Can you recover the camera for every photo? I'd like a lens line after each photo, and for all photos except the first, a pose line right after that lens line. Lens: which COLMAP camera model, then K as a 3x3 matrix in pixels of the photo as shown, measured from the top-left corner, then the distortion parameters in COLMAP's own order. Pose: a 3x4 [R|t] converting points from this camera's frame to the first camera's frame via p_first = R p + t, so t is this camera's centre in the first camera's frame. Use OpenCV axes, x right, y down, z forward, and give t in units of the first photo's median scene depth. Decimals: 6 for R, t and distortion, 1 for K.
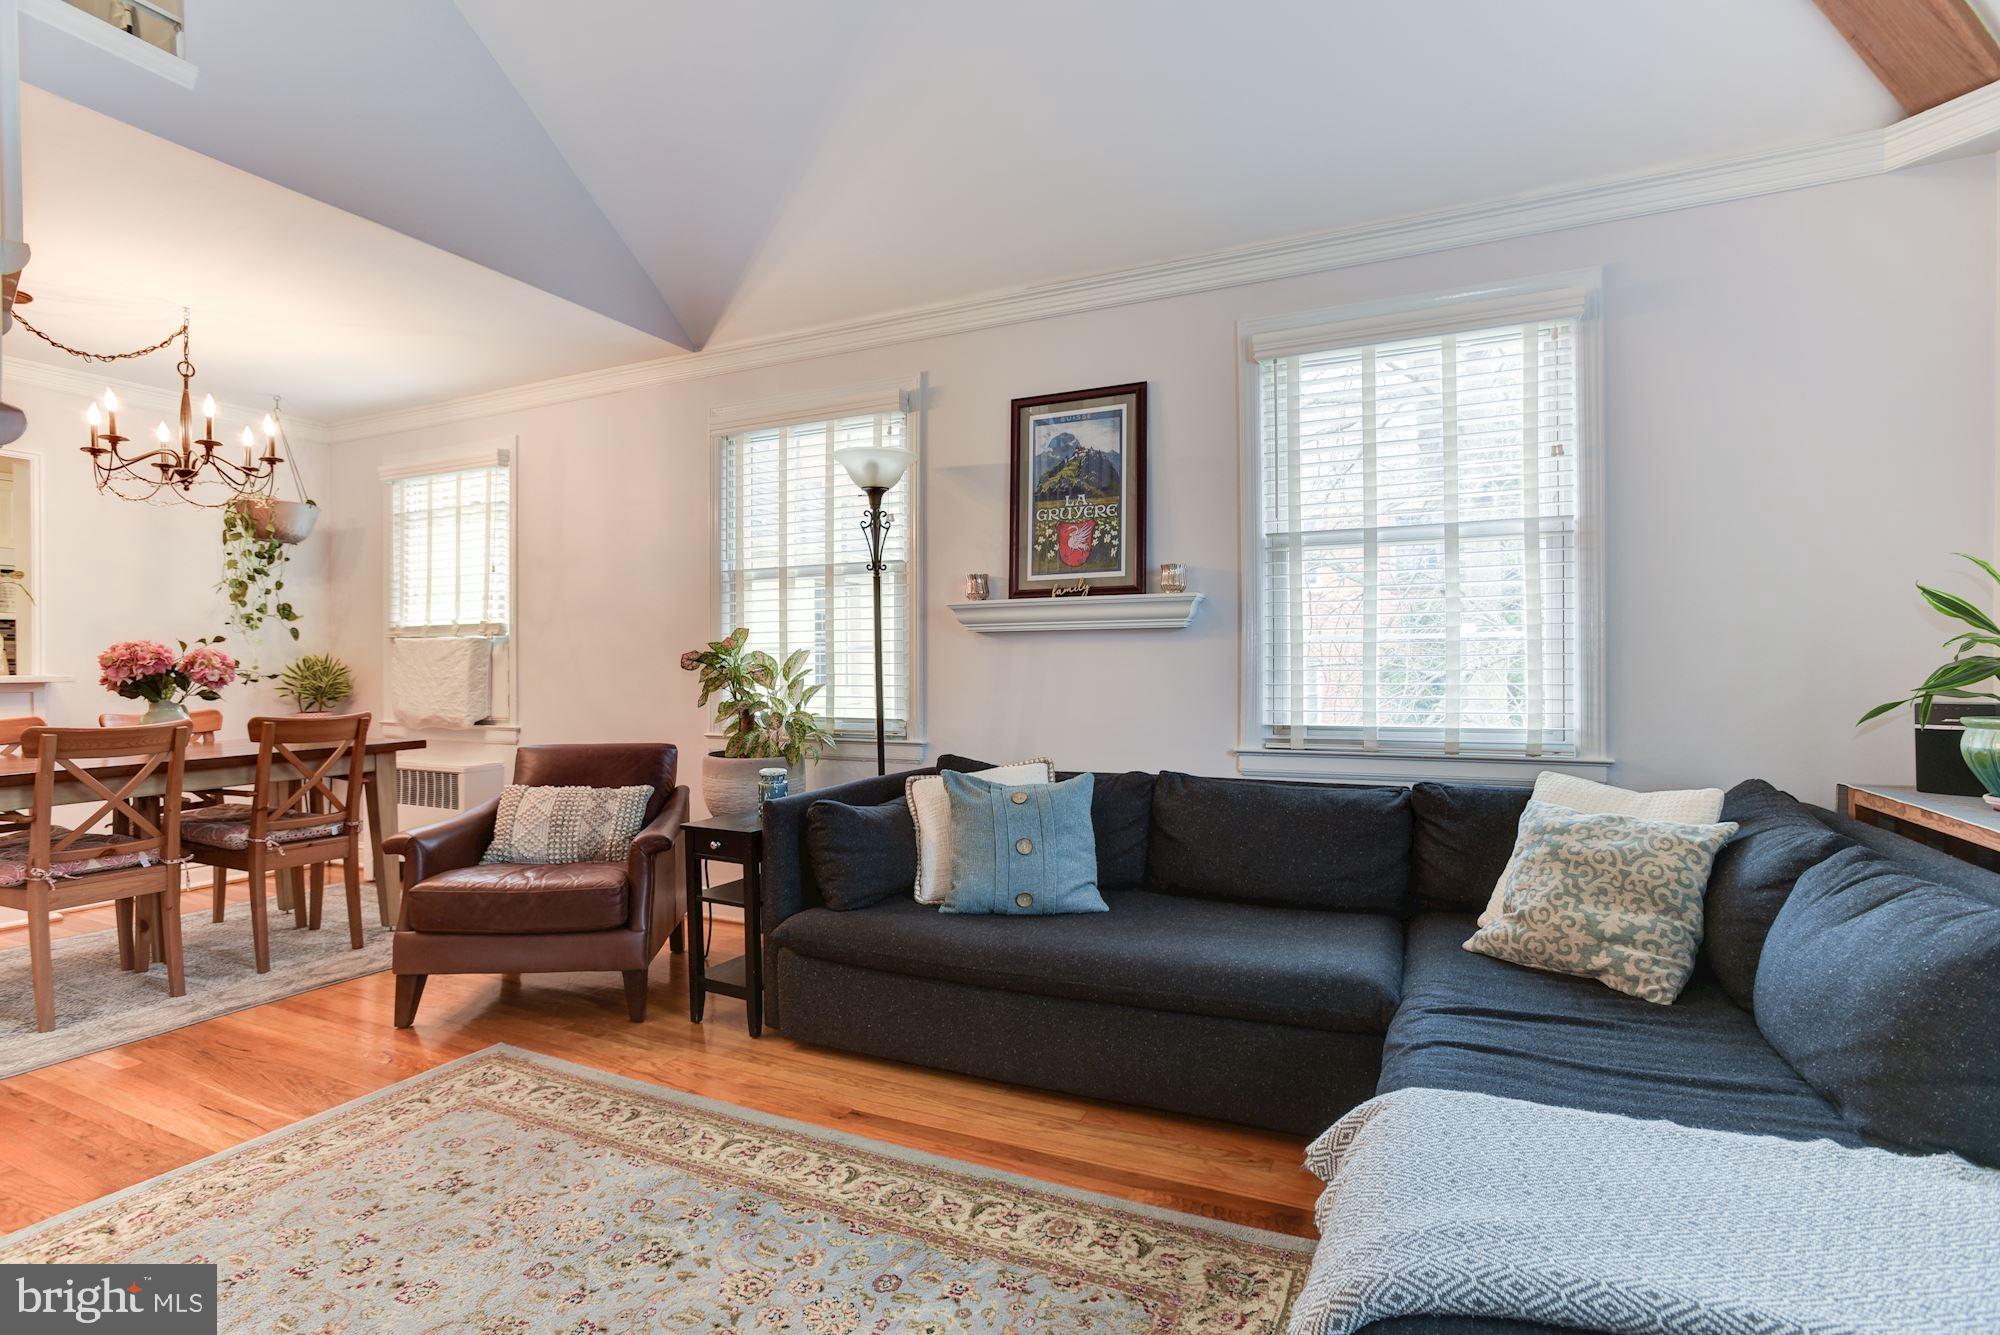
lens RADIAL K [[956.5, 0, 989.1], [0, 956.5, 669.4], [0, 0, 1]] dist [-0.026996, 0.000204]
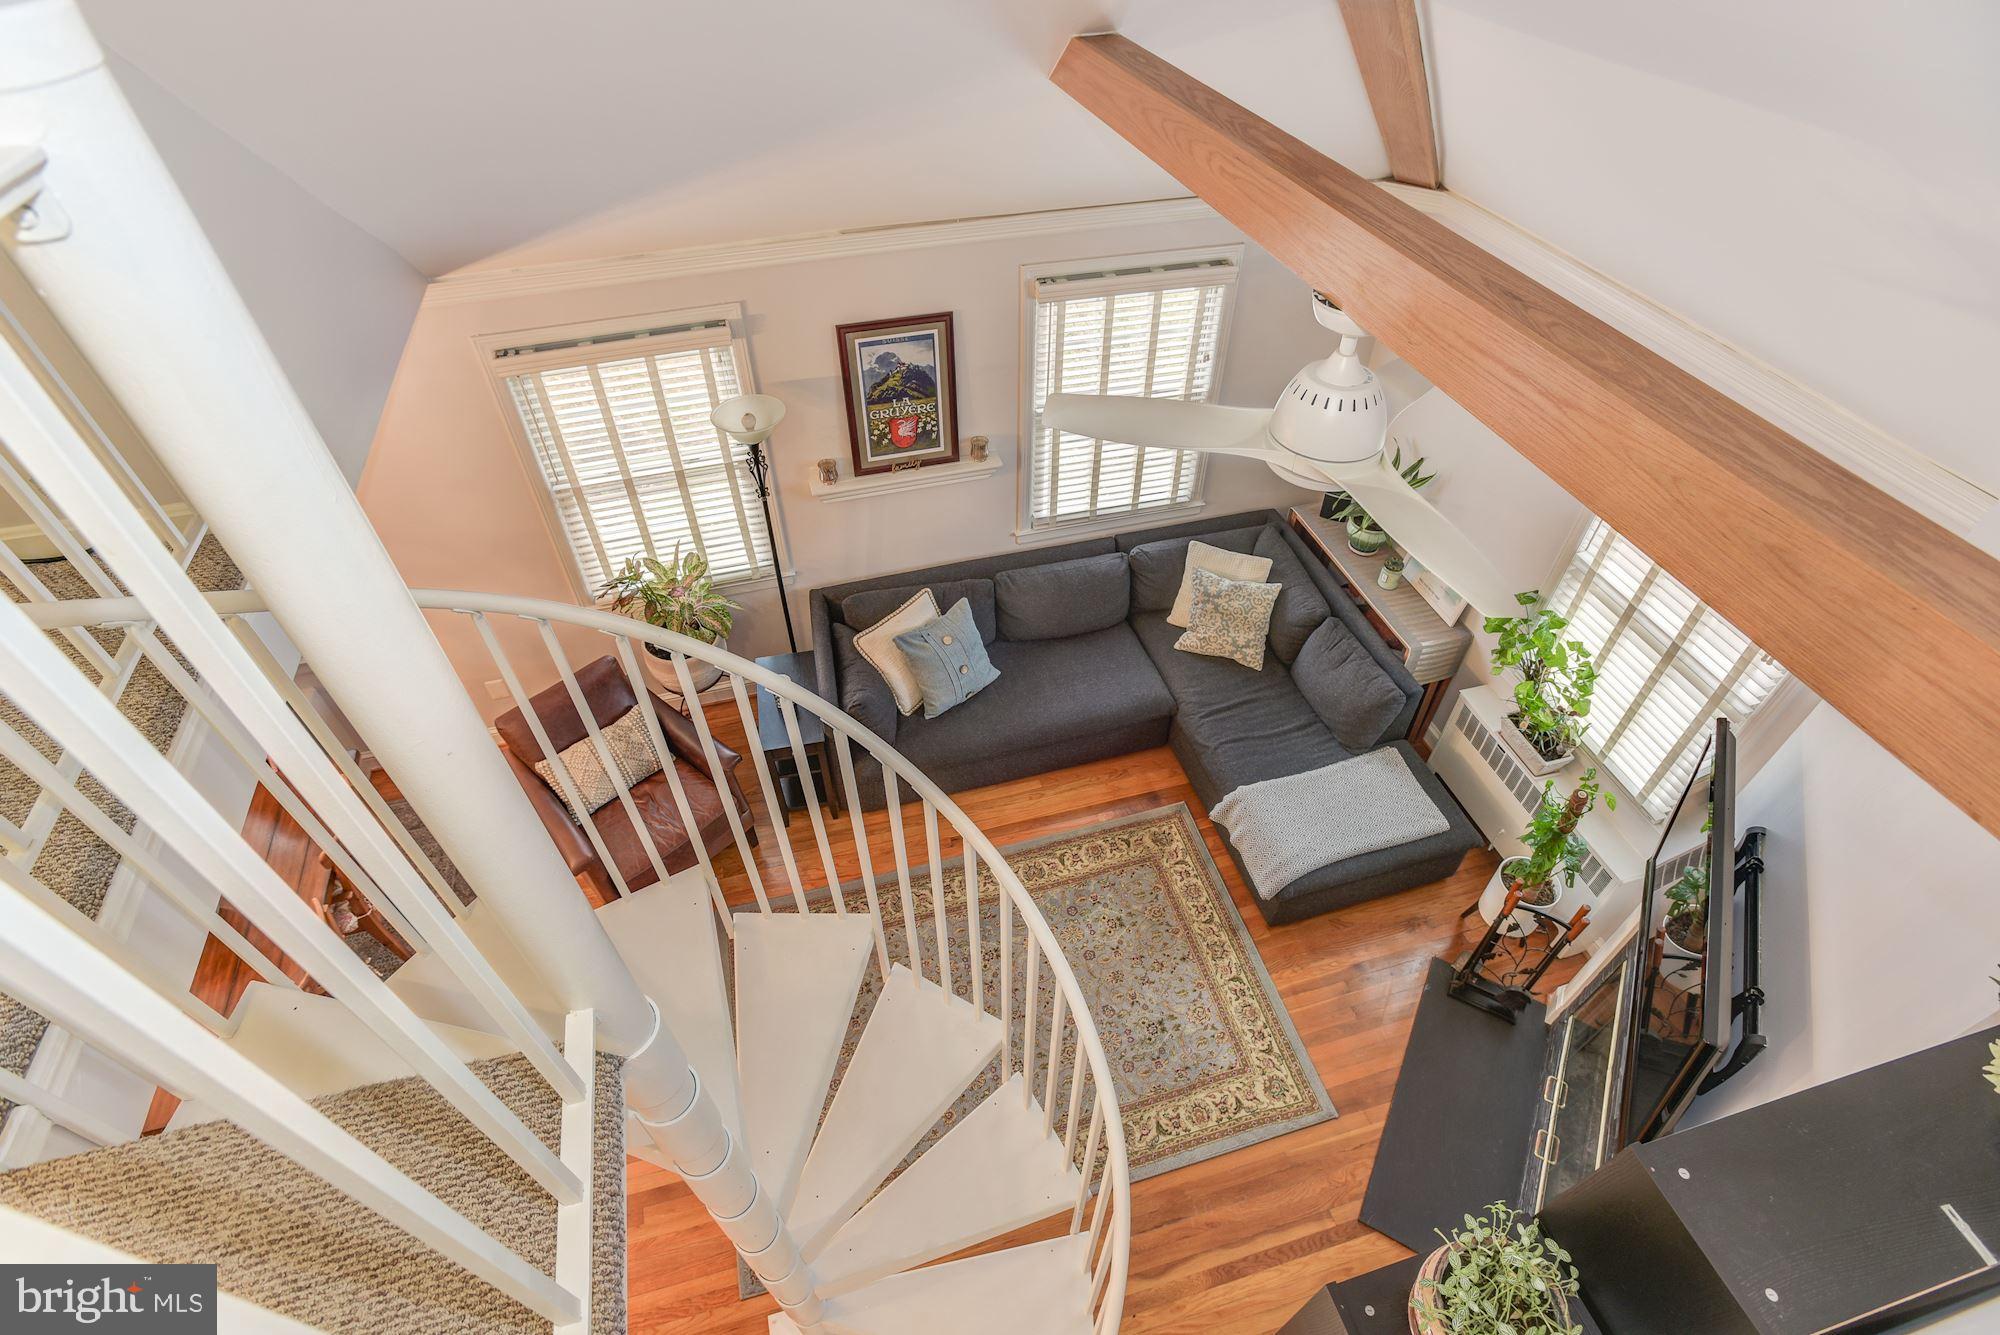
lens RADIAL K [[956.5, 0, 989.1], [0, 956.5, 669.4], [0, 0, 1]] dist [-0.026996, 0.000204]
pose [[0.760367, -0.464972, 0.453479, -0.577364], [0.014229, 0.709962, 0.704097, -0.835281], [-0.649338, -0.528919, 0.546447, 0.028444]]
